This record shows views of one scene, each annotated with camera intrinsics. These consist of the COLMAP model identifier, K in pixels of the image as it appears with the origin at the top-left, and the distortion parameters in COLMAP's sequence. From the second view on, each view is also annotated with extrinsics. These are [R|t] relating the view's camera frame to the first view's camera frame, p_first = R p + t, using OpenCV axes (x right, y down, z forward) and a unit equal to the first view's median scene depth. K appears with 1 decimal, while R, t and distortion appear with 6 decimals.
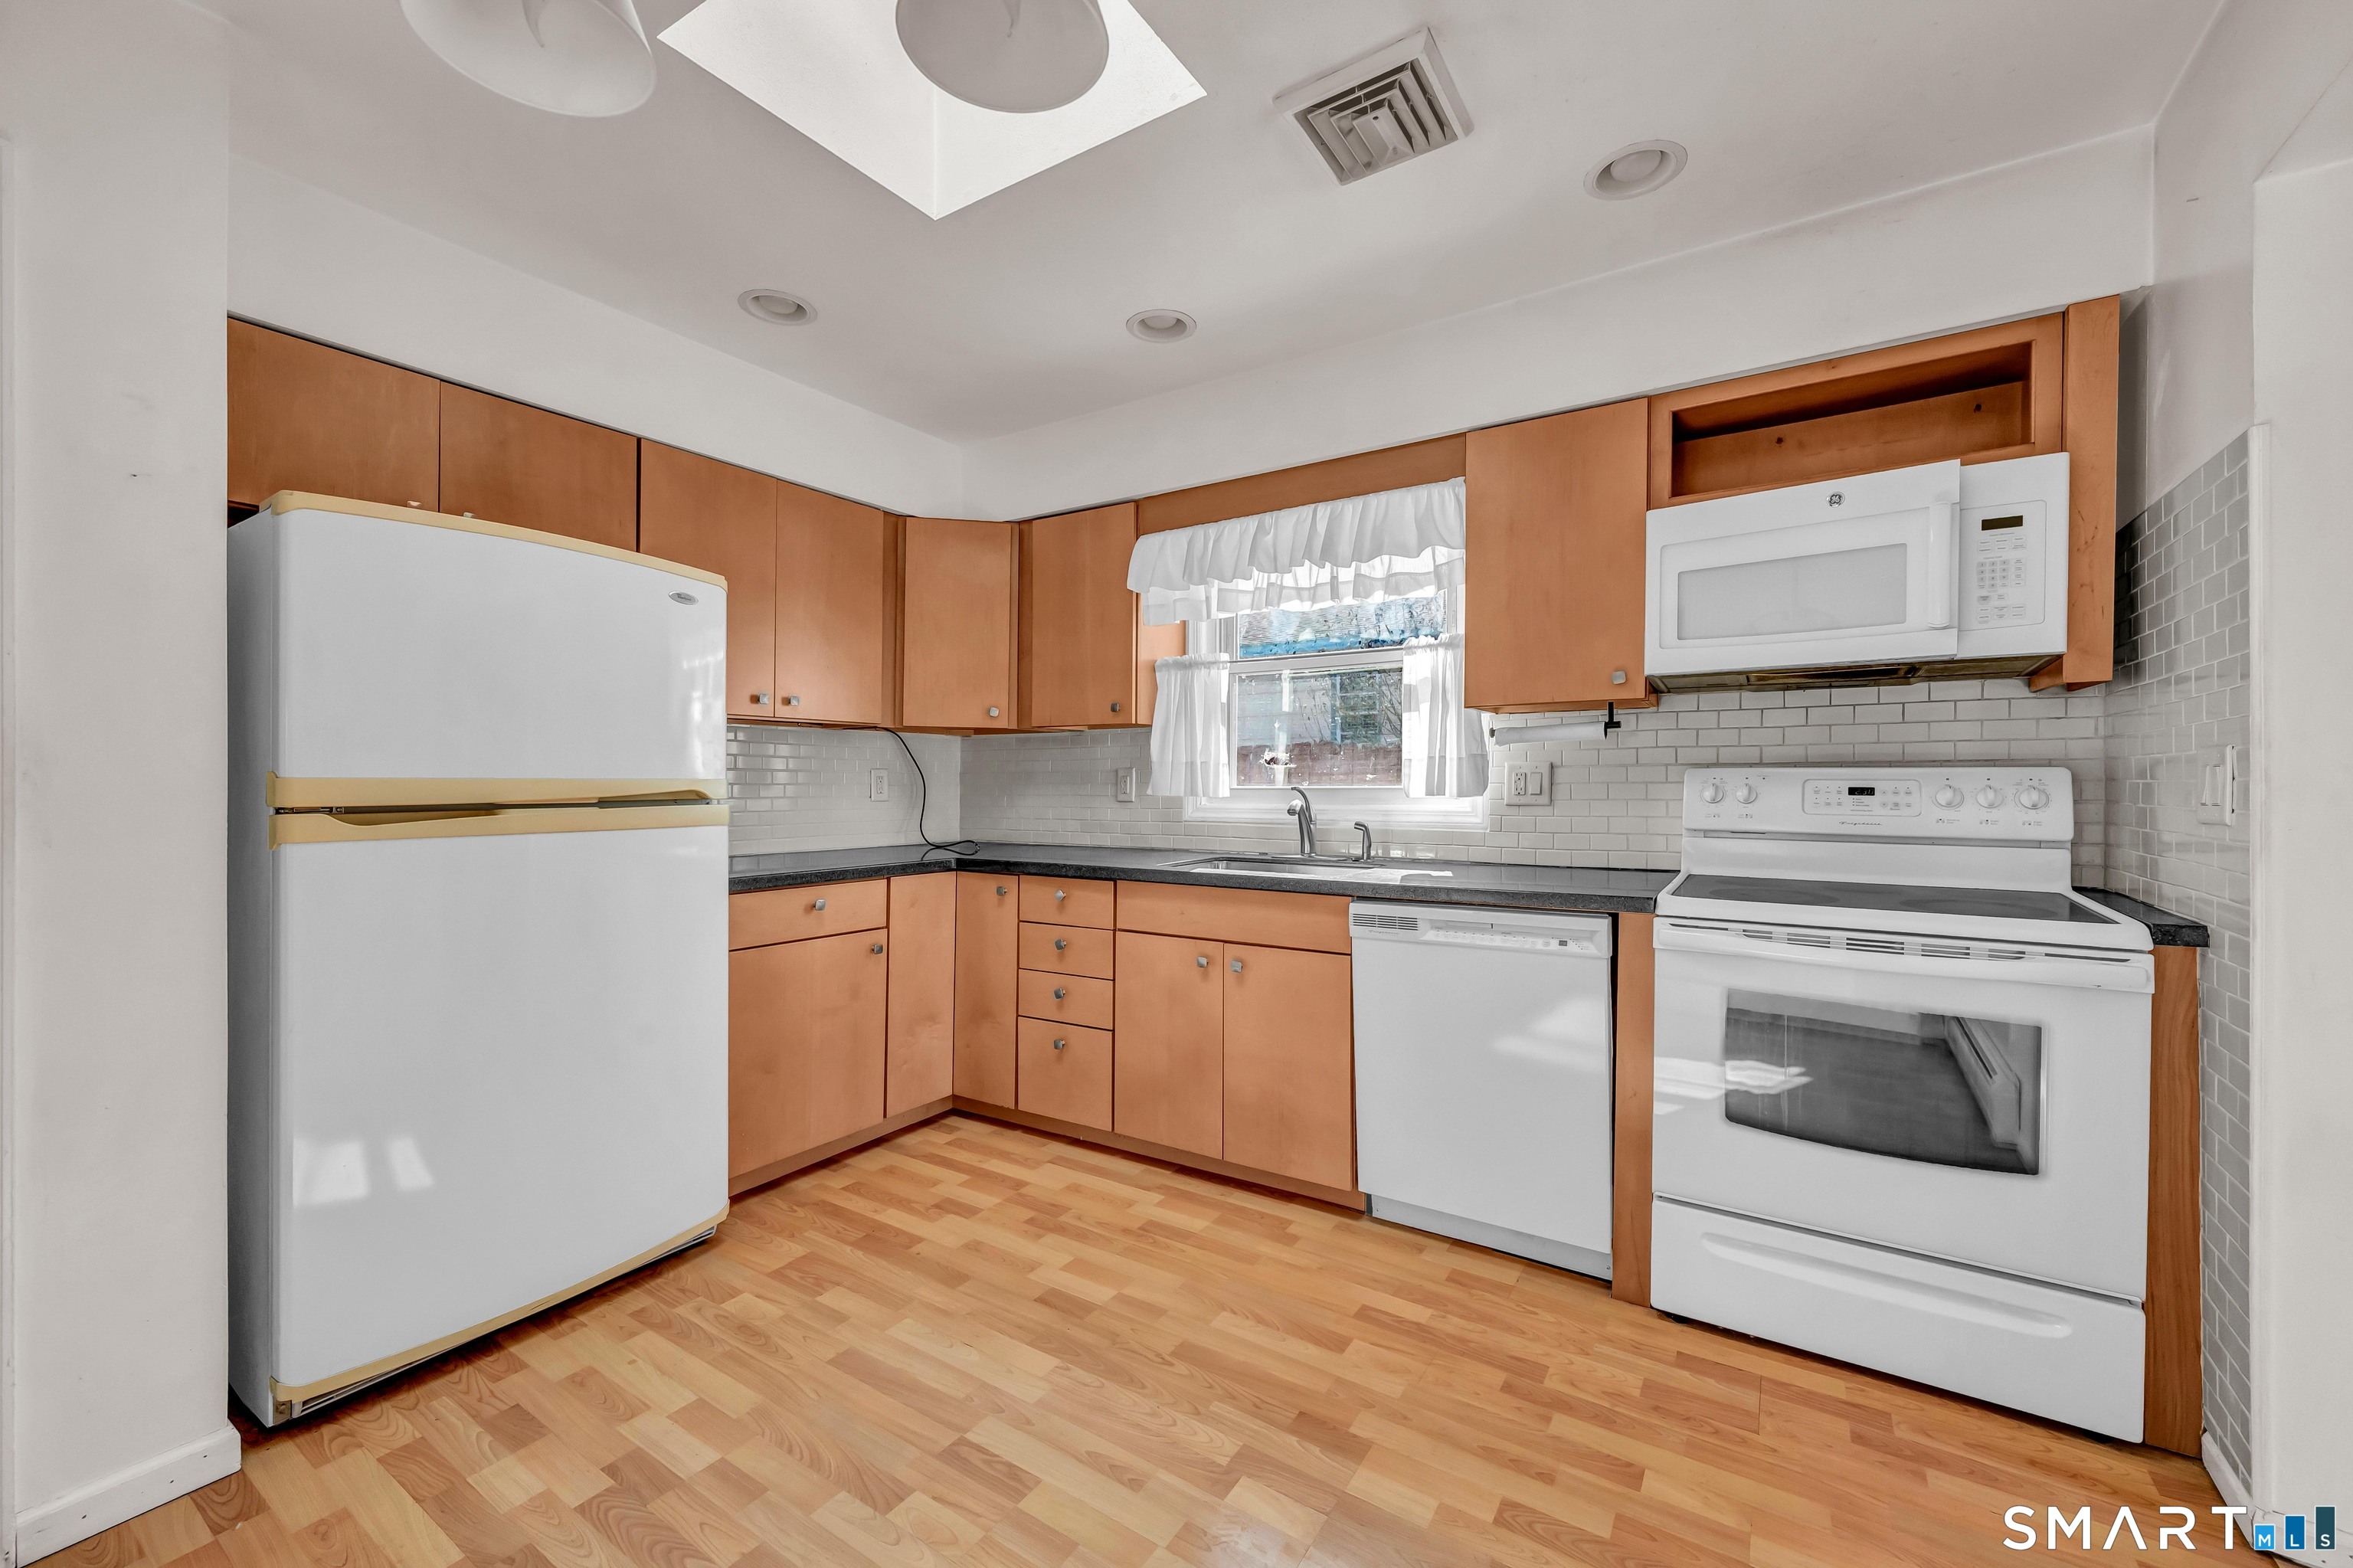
lens RADIAL K [[916.0, 0, 1179.2], [0, 916.0, 786.5], [0, 0, 1]] dist [-0.002456, -0.000400]
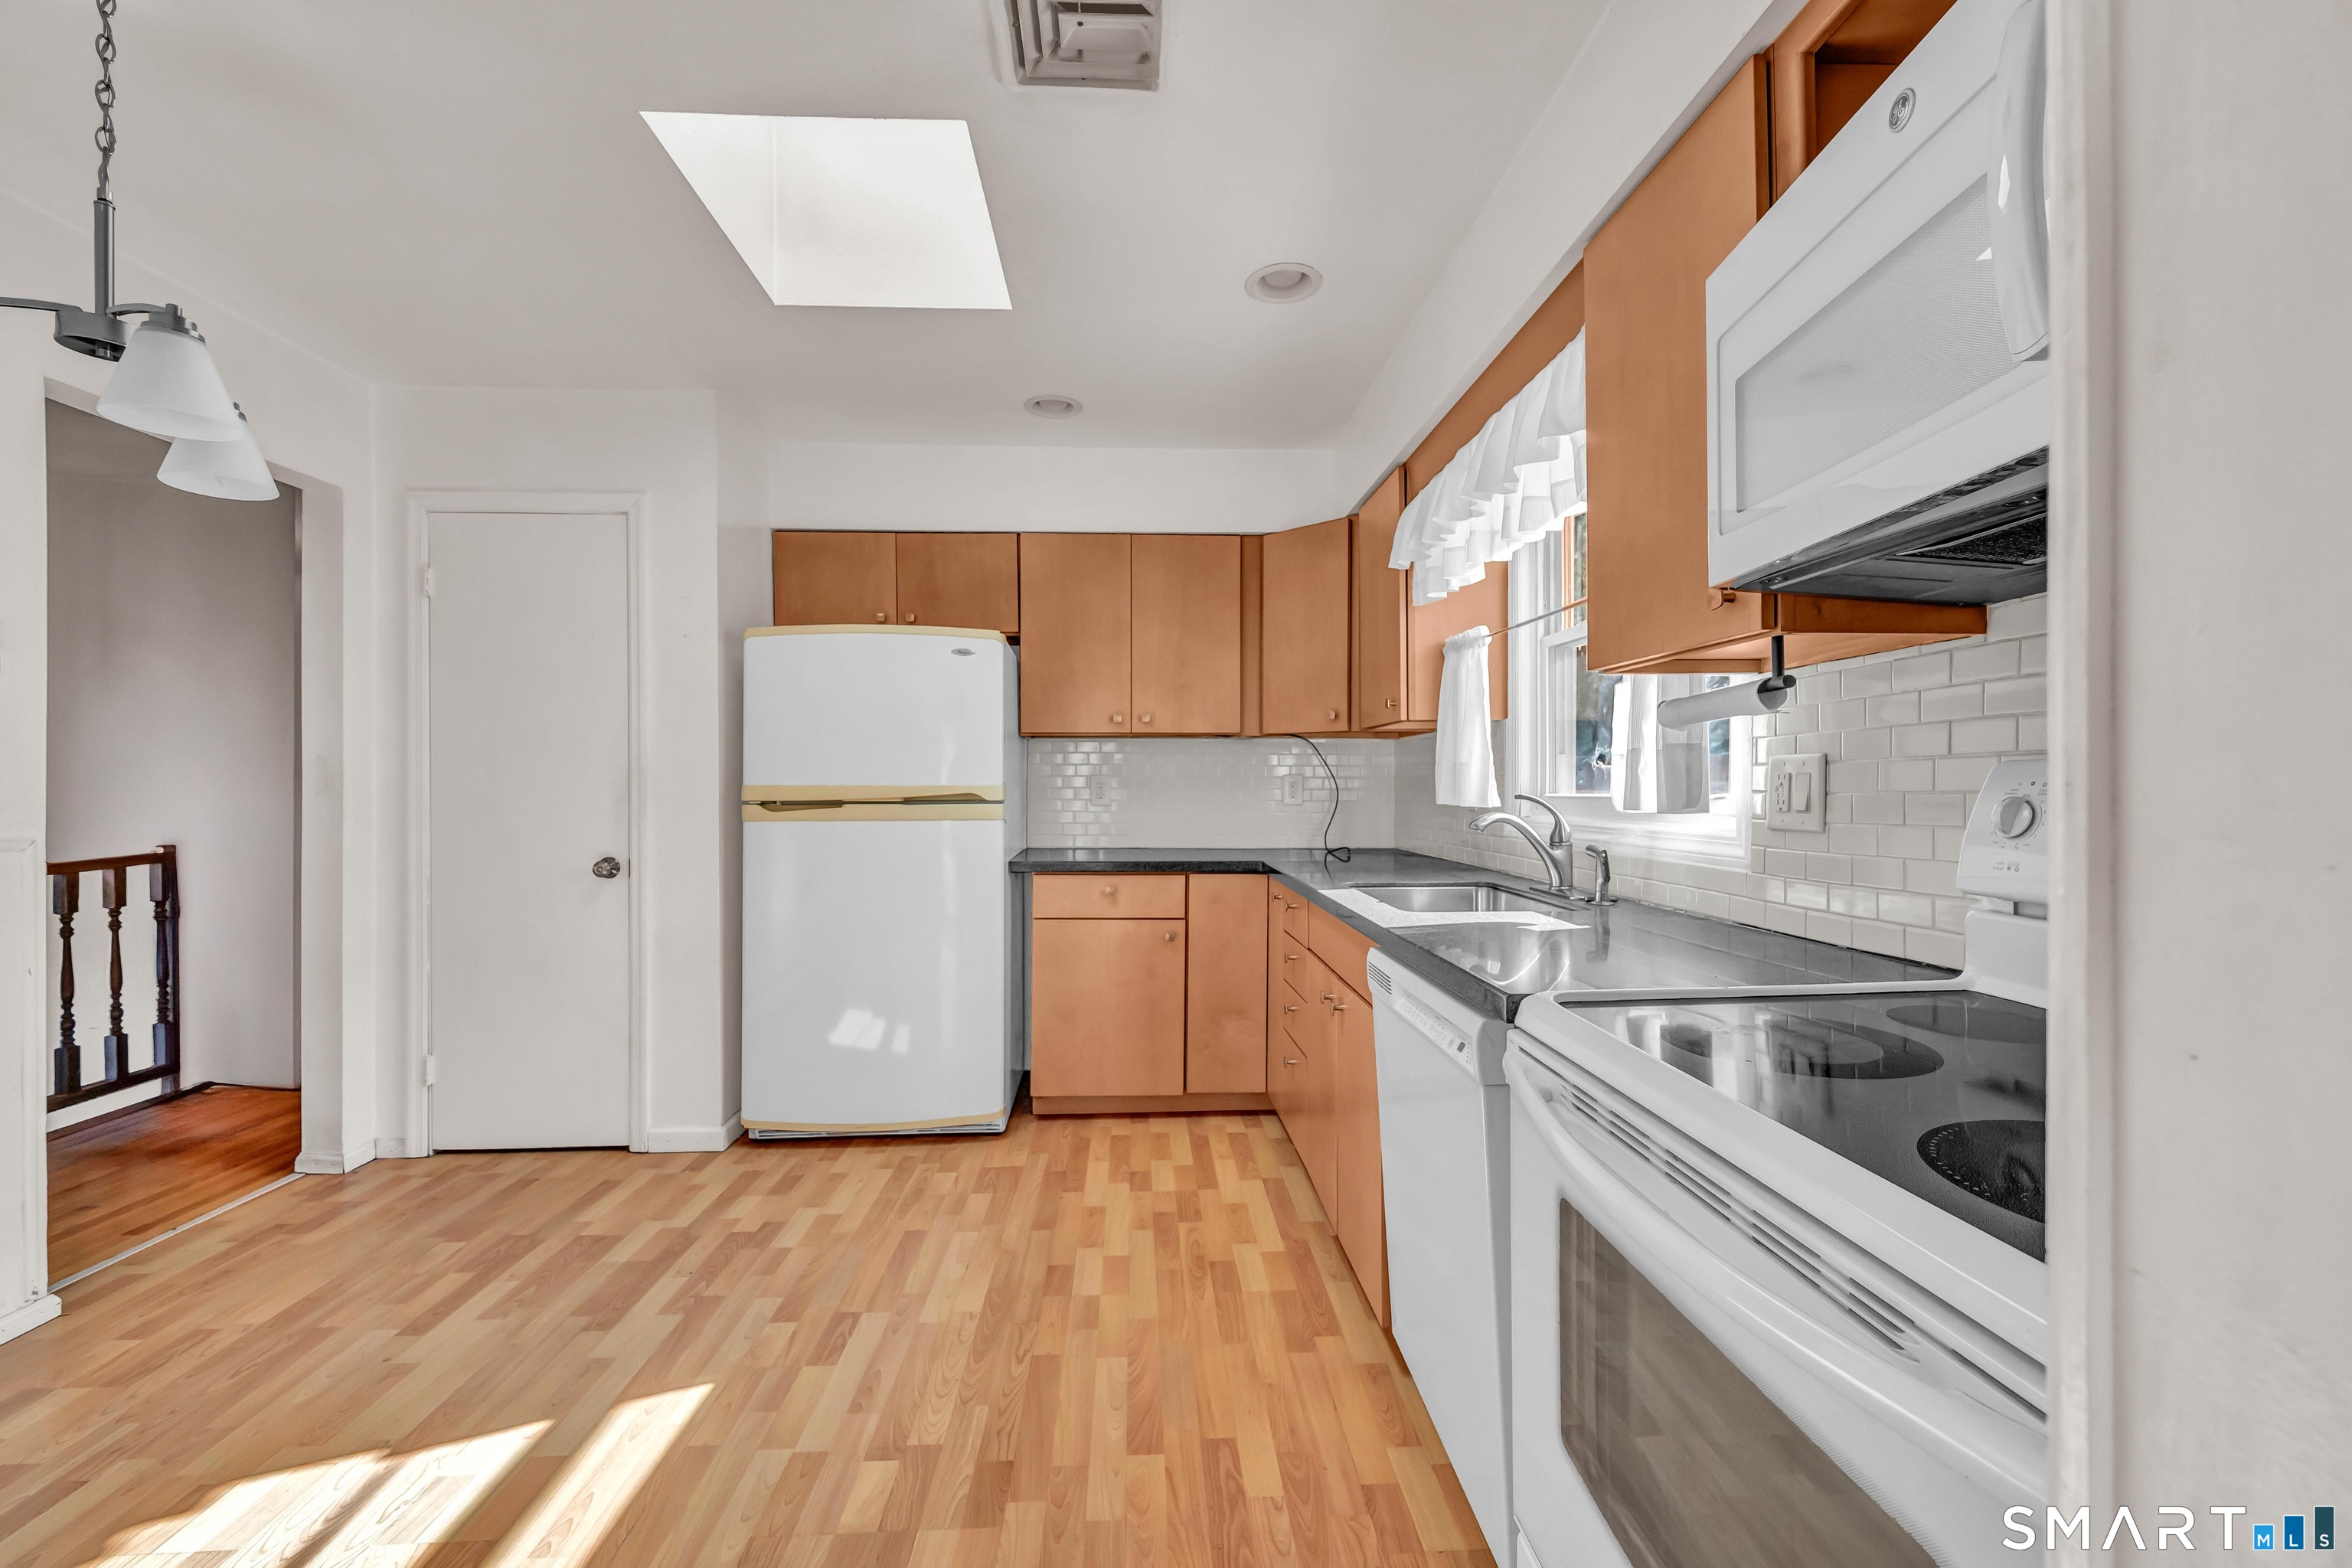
lens RADIAL K [[934.6, 0, 1176.0], [0, 934.6, 784.0], [0, 0, 1]] dist [-0.000715, -0.000265]
pose [[0.589541, -0.000488, -0.807738, 0.737888], [-0.004918, 0.999979, -0.004193, -0.004950], [0.807724, 0.006445, 0.589526, 0.416440]]
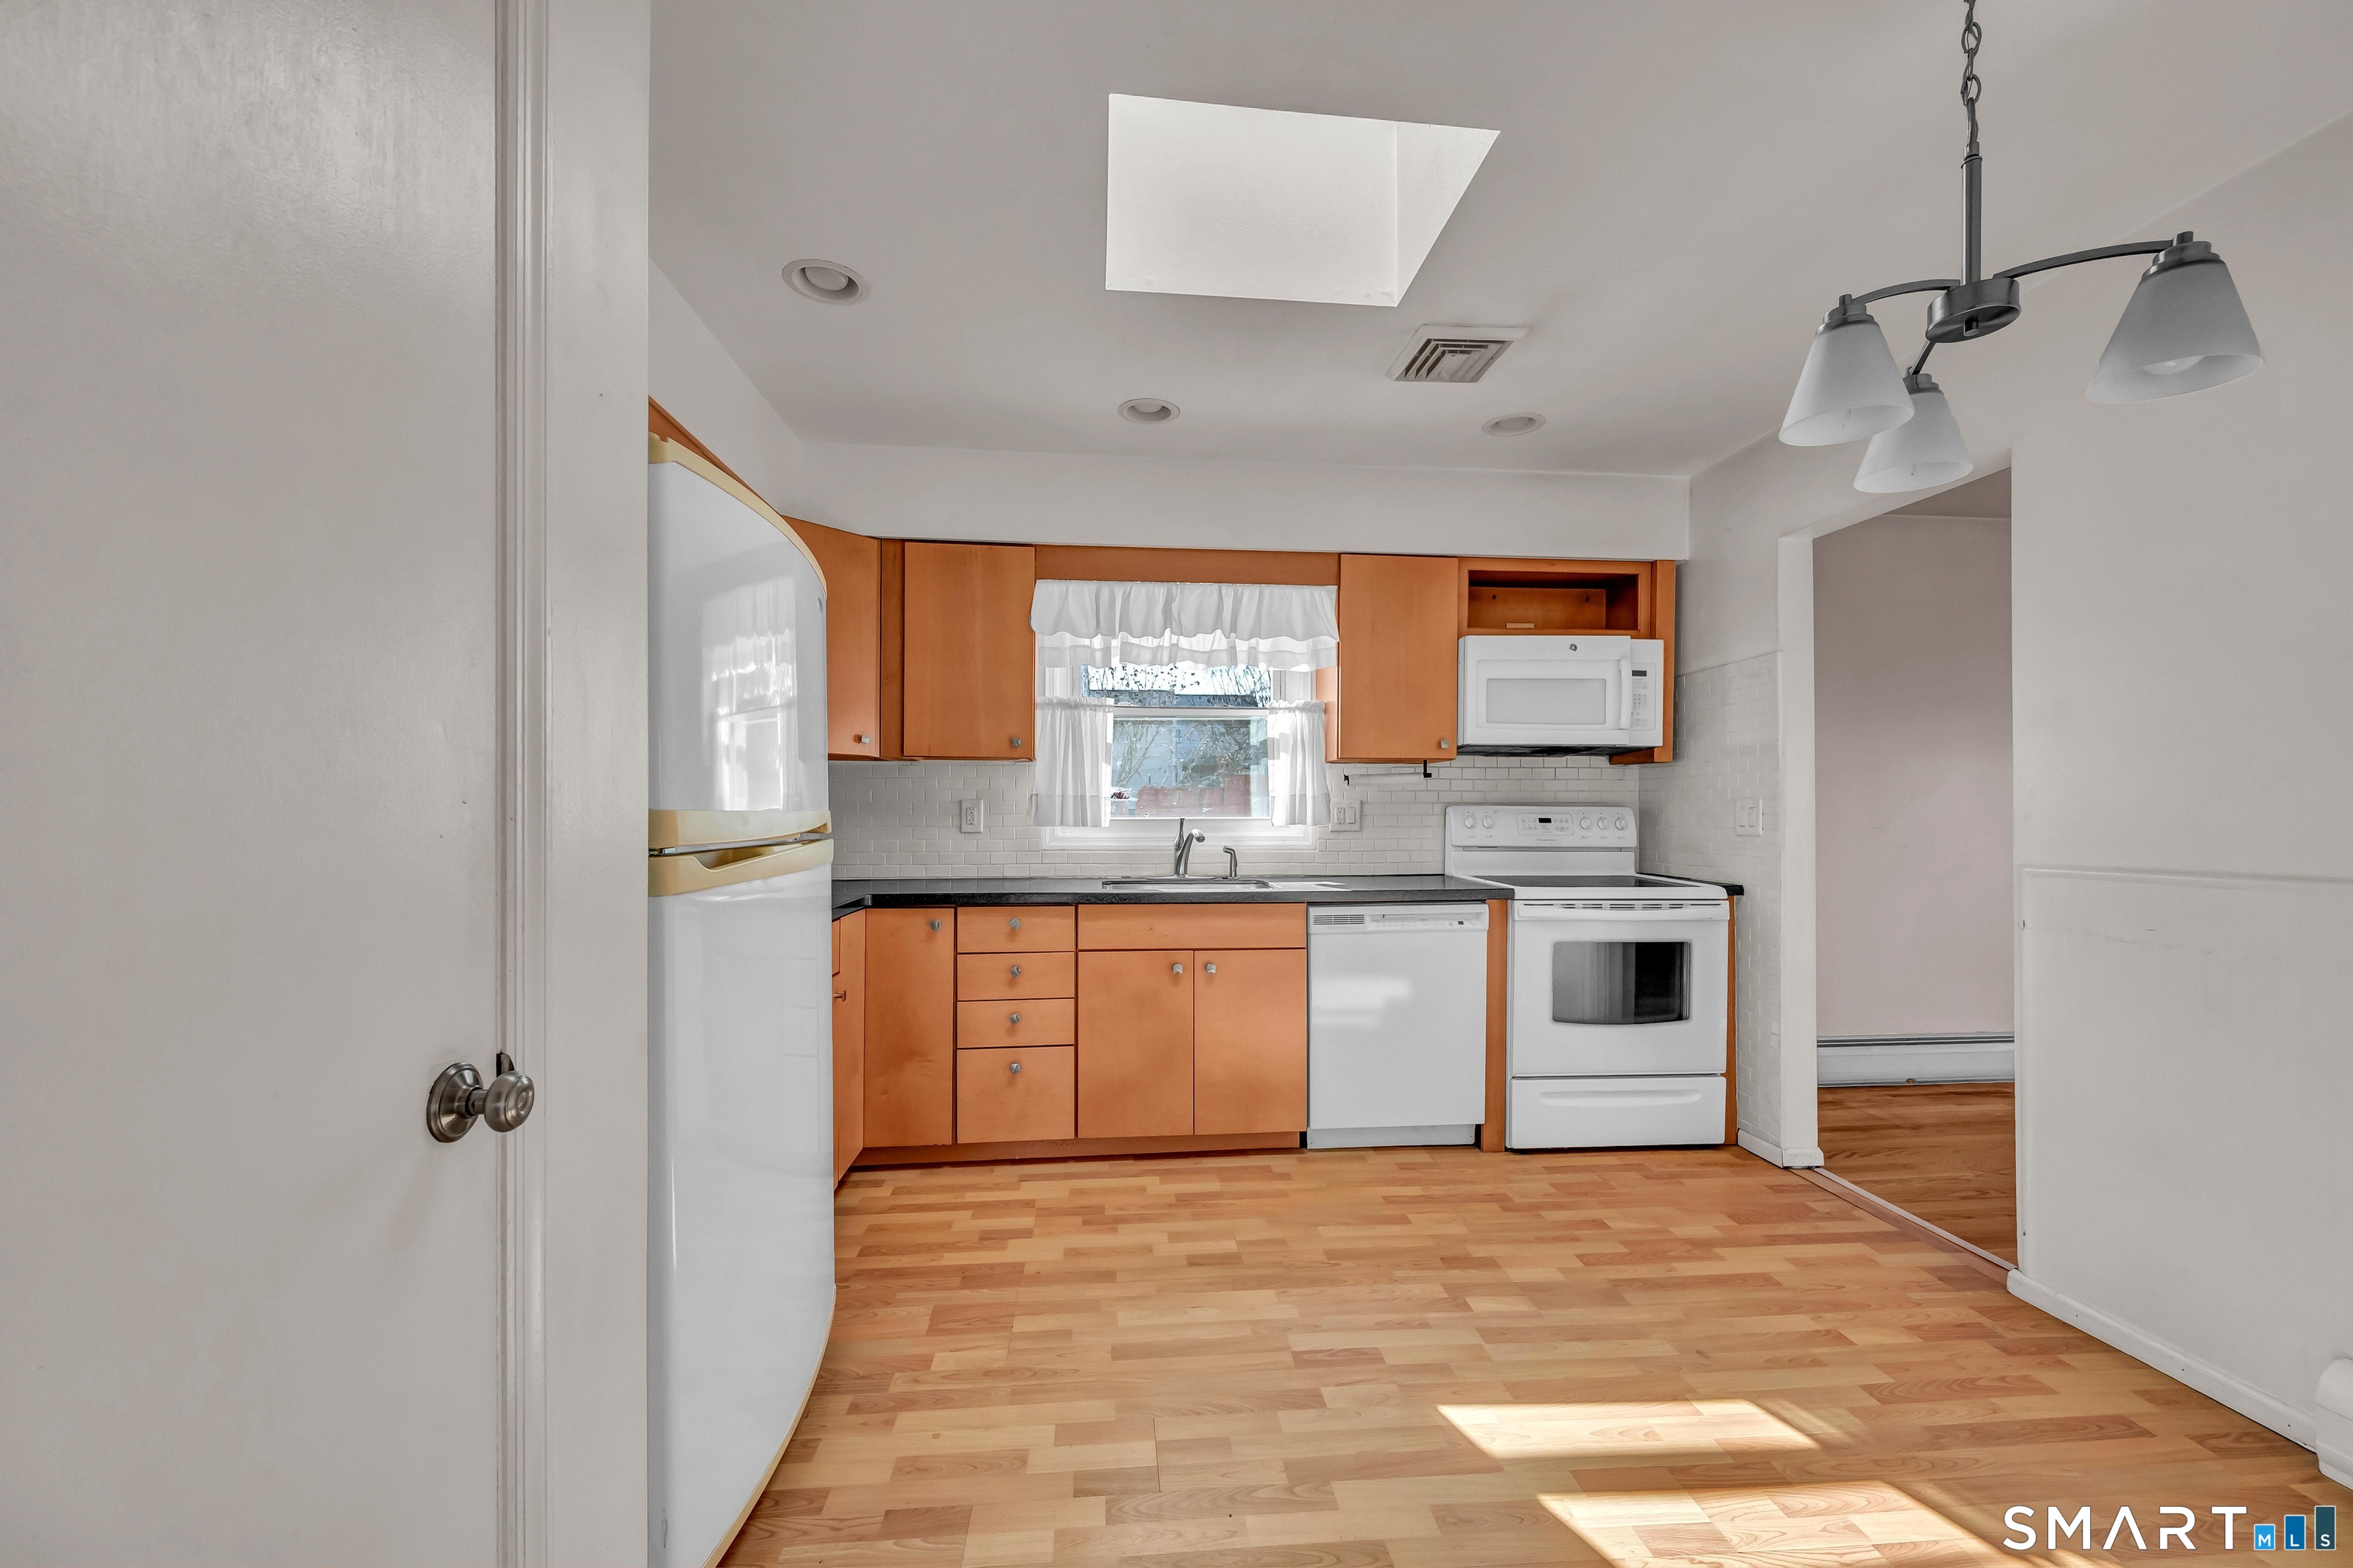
lens RADIAL K [[922.7, 0, 1167.7], [0, 922.7, 821.3], [0, 0, 1]] dist [-0.000637, -0.000042]
pose [[0.793876, -0.004528, 0.608063, -0.788517], [0.000886, 0.999980, 0.006290, -0.004005], [-0.608079, -0.004455, 0.793864, 0.088941]]
